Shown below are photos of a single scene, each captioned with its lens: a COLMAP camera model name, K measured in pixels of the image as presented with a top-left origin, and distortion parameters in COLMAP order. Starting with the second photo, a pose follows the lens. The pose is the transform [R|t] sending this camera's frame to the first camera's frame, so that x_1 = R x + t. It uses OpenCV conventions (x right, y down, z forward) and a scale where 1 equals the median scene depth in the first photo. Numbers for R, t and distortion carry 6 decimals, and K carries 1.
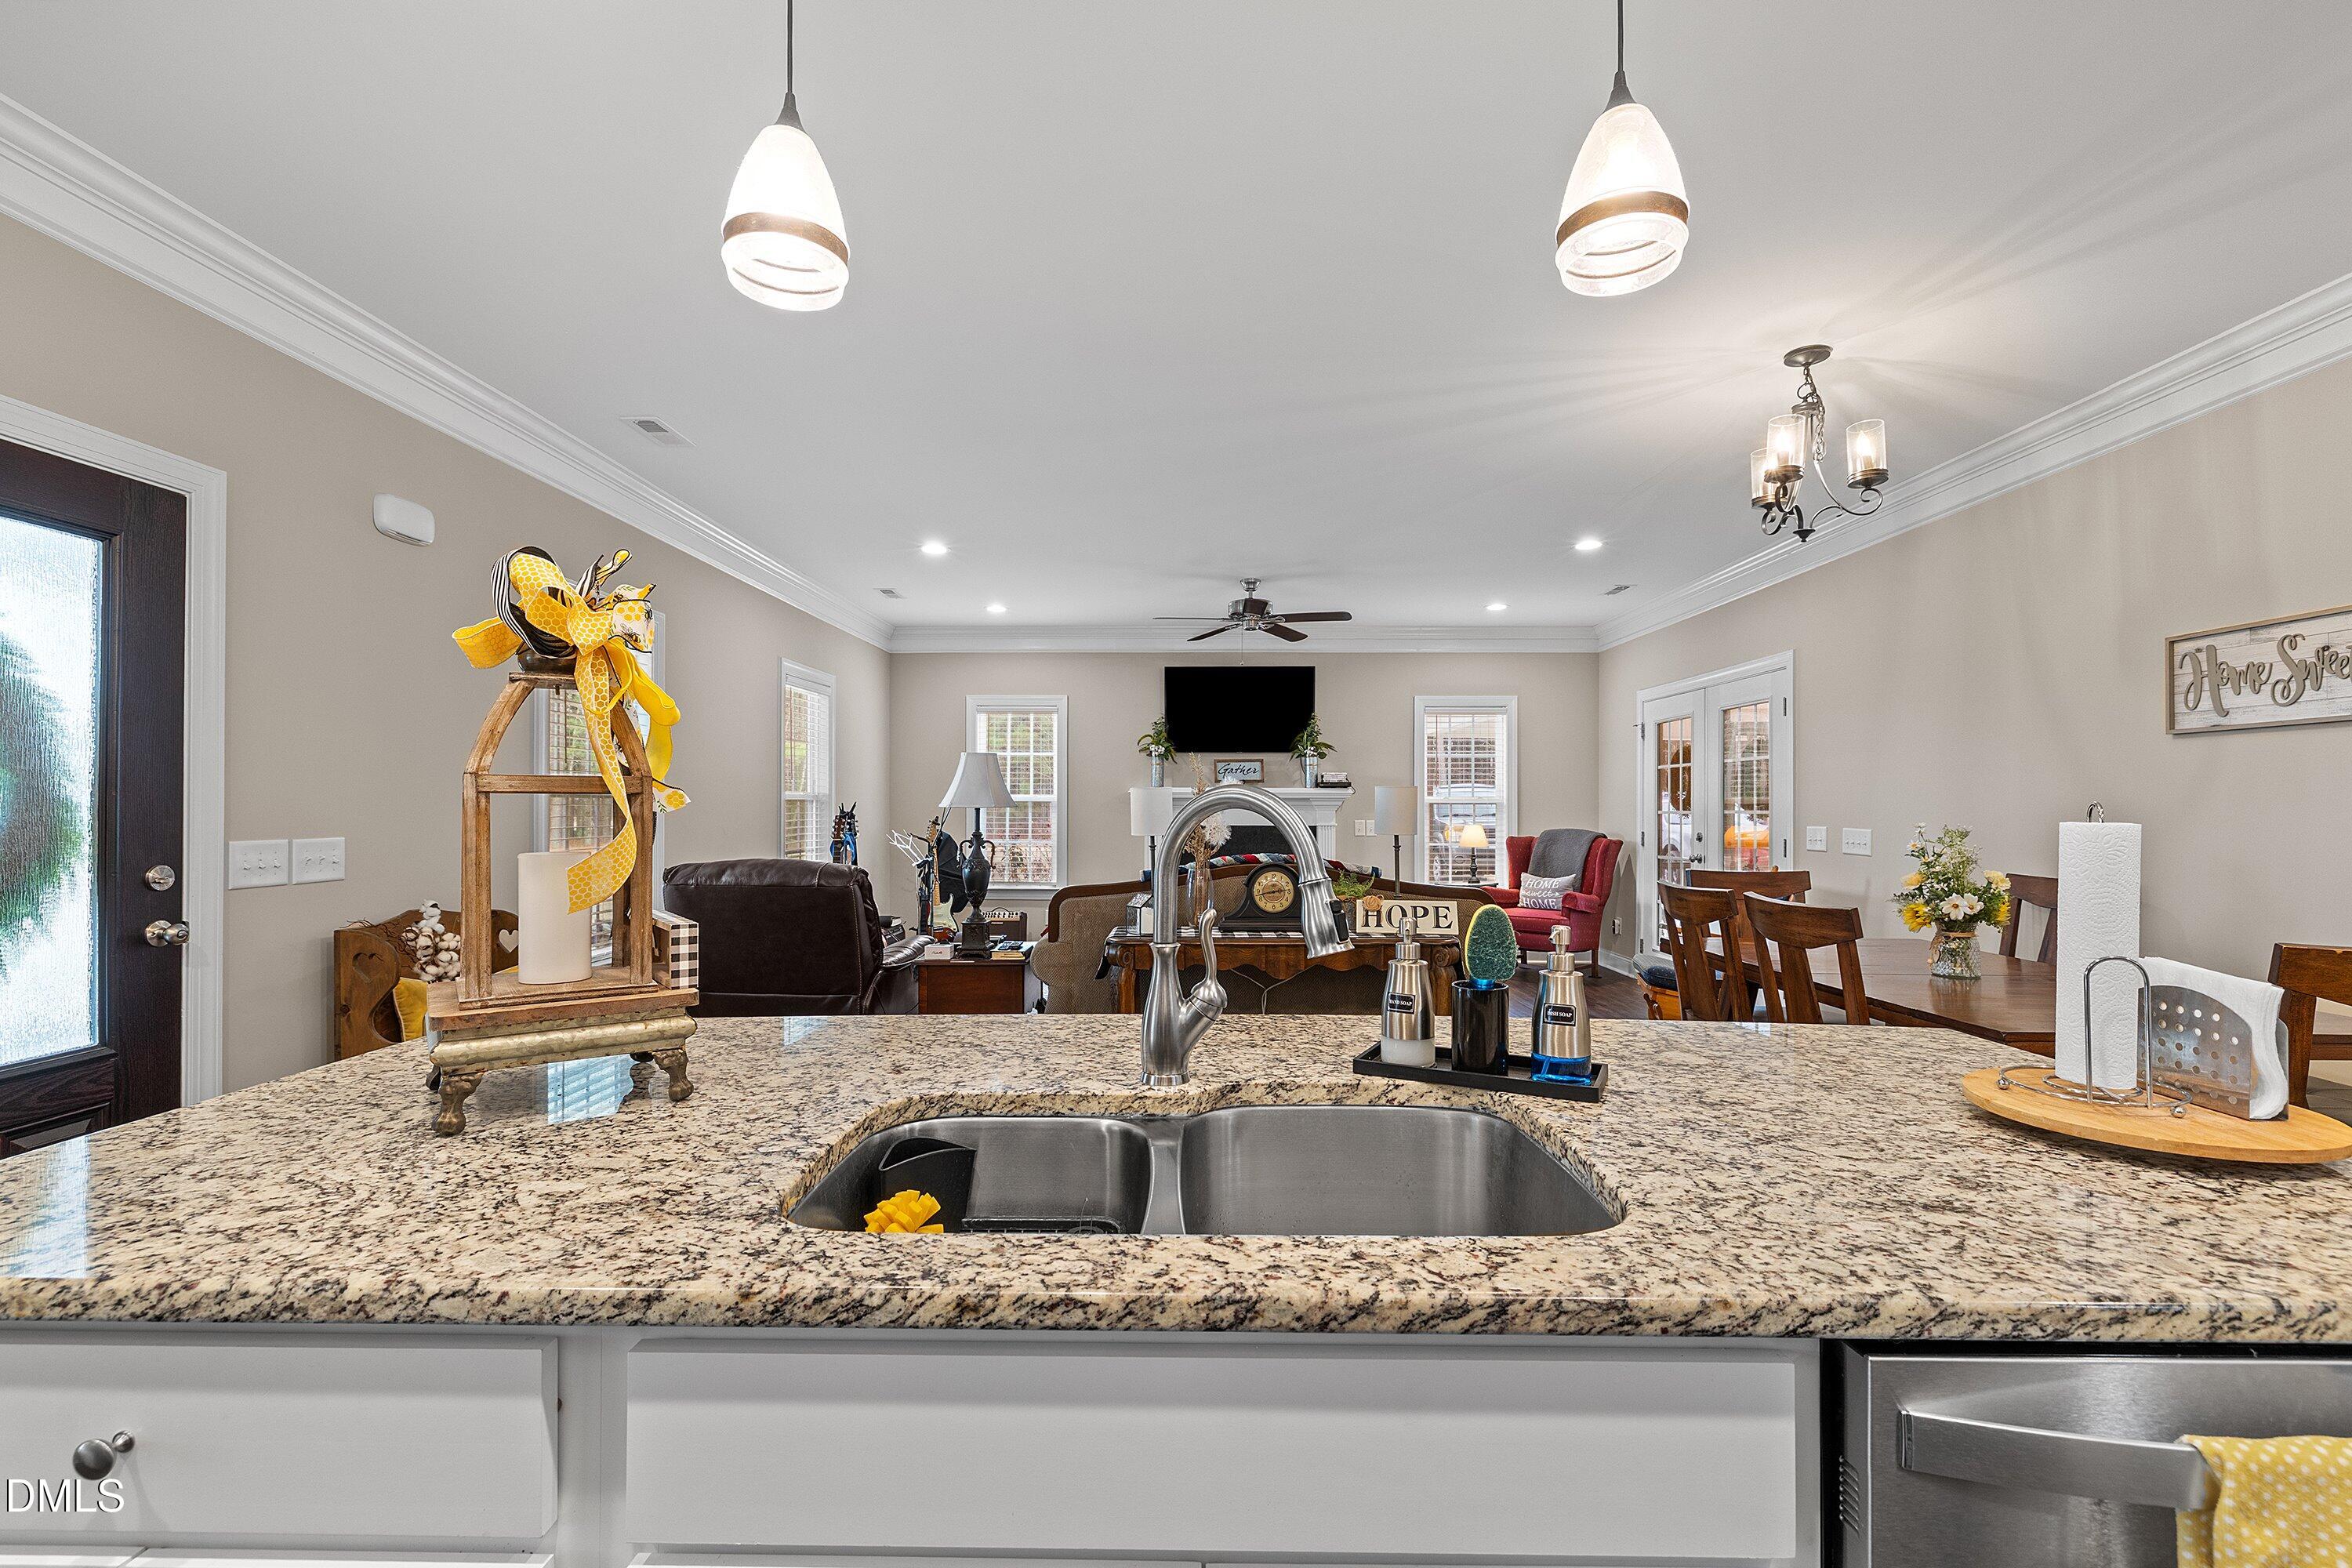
lens RADIAL K [[1030.2, 0, 1172.4], [0, 1030.2, 802.0], [0, 0, 1]] dist [-0.000118, 0.000067]
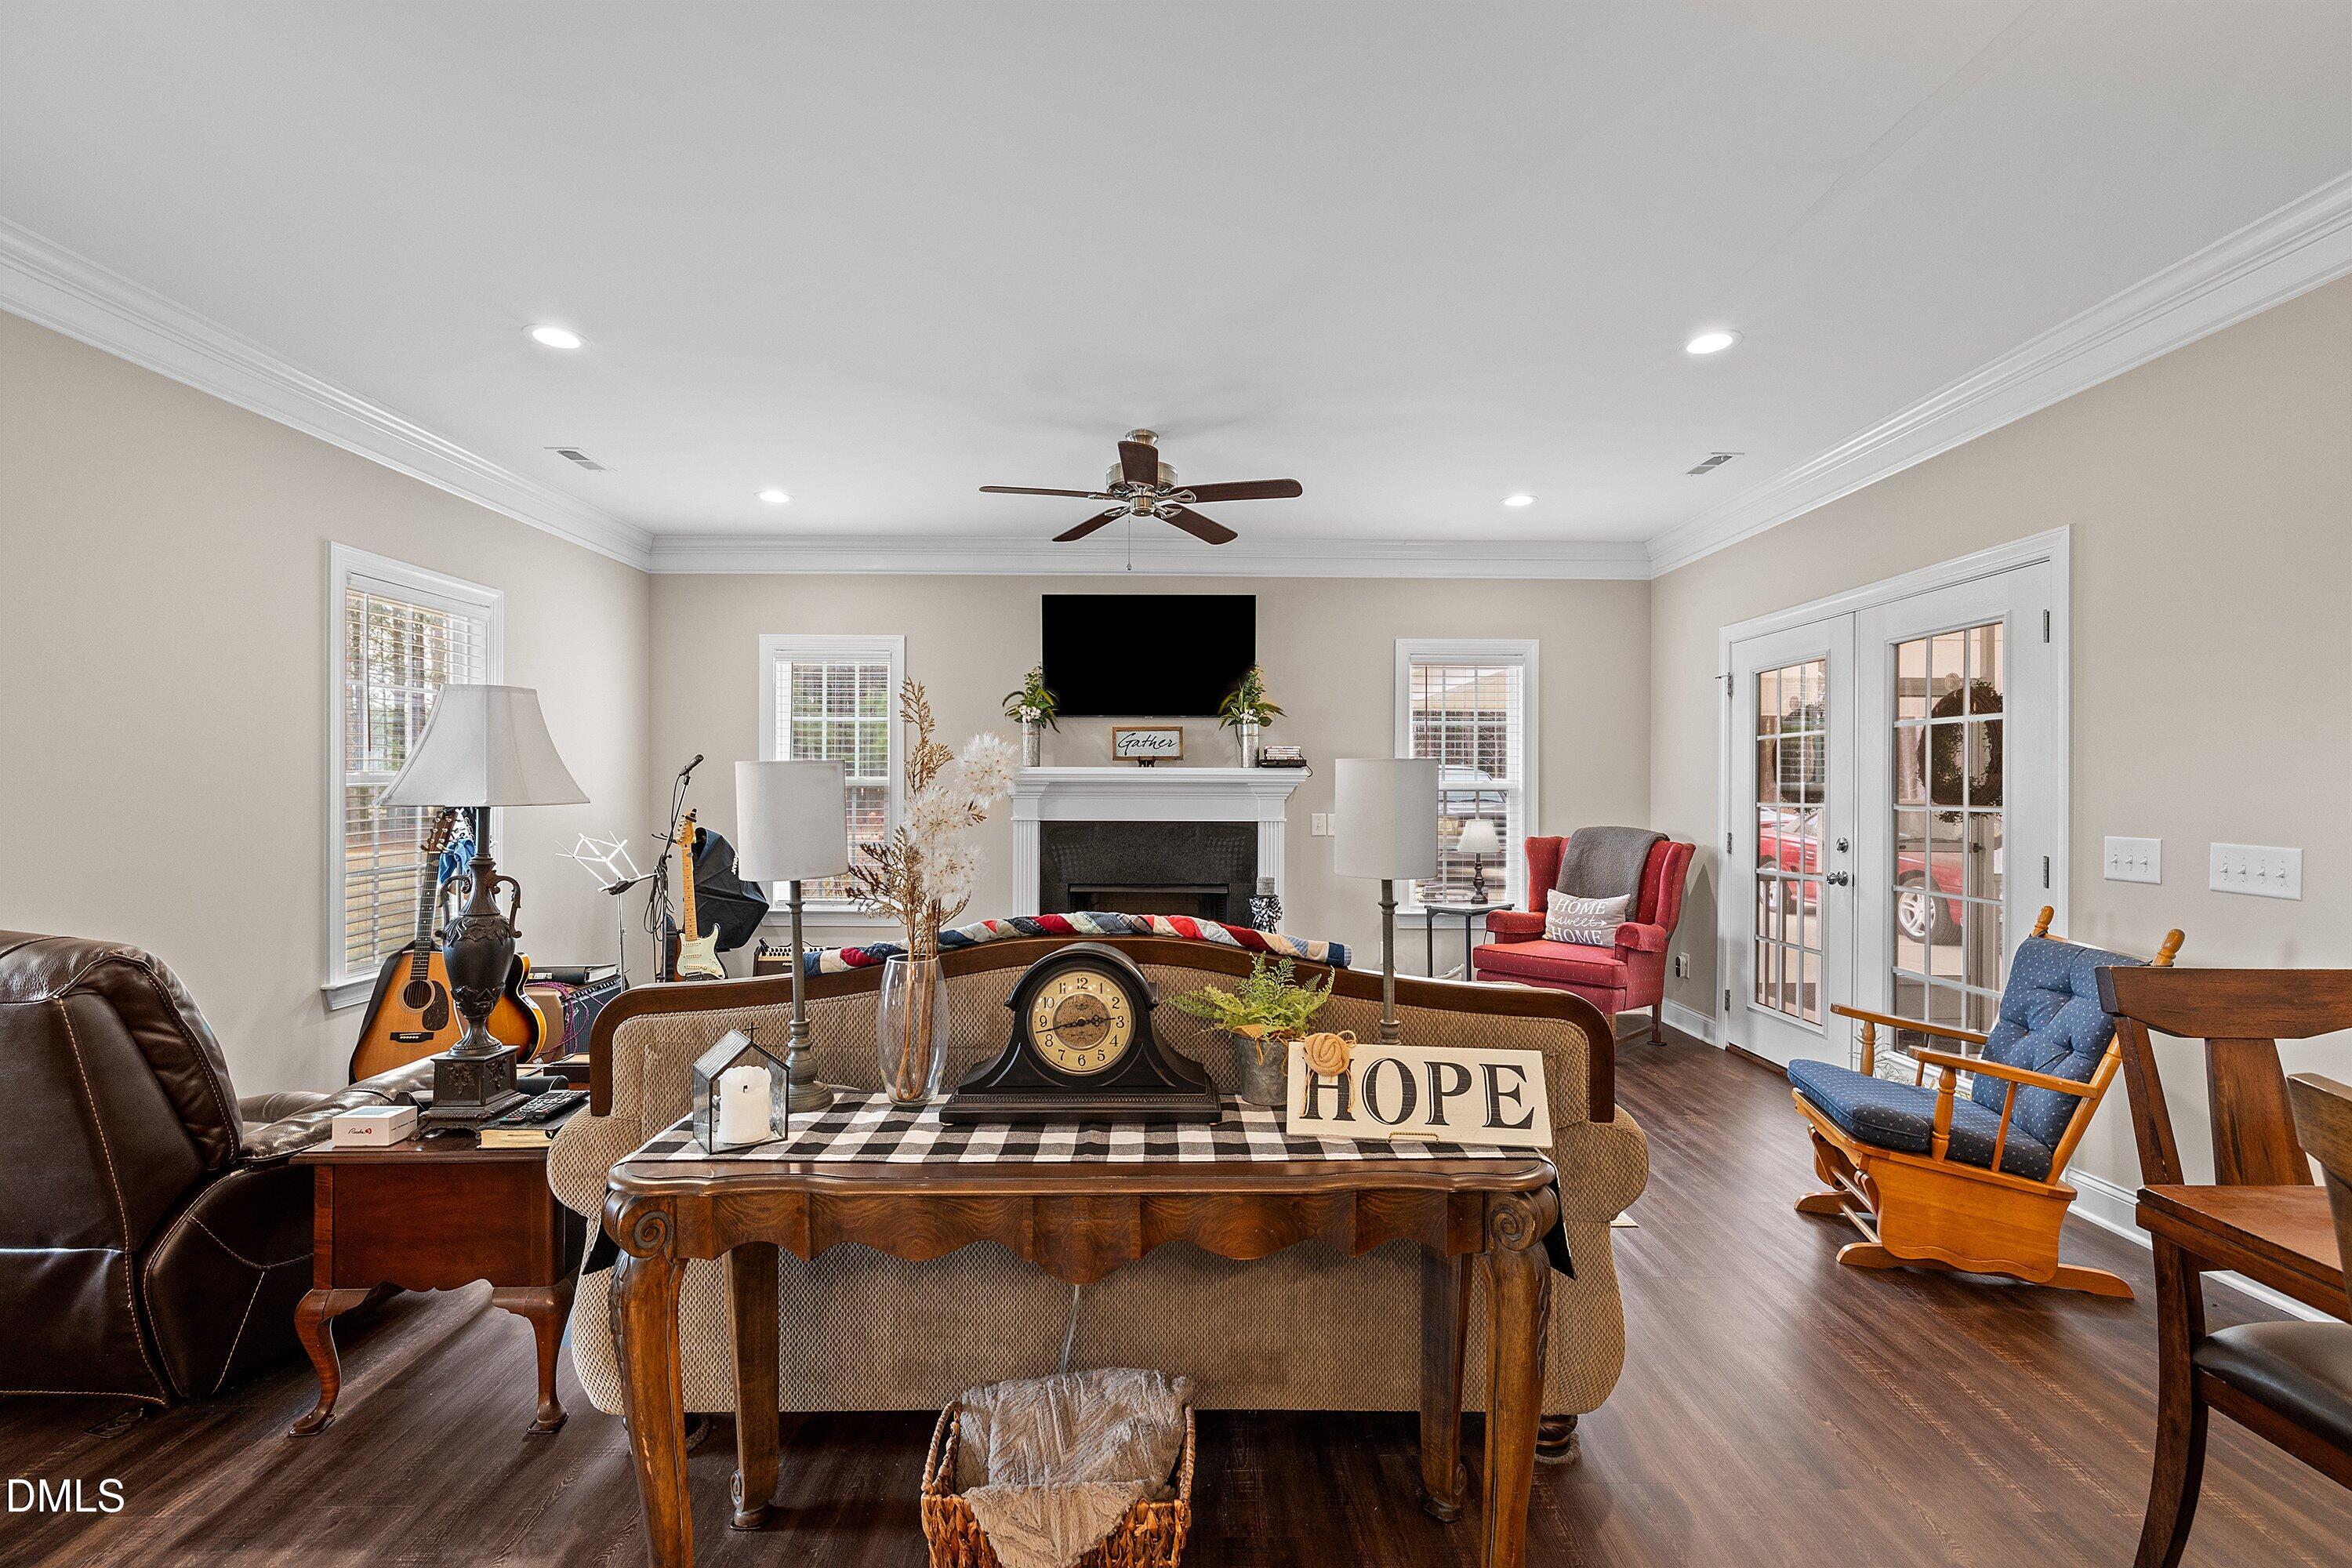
lens RADIAL K [[1030.2, 0, 1179.7], [0, 1030.2, 781.6], [0, 0, 1]] dist [-0.000118, 0.000067]
pose [[0.999283, 0.002105, 0.037816, 0.064942], [-0.002004, 0.999994, -0.002695, -0.002688], [-0.037821, 0.002617, 0.999281, 0.322880]]
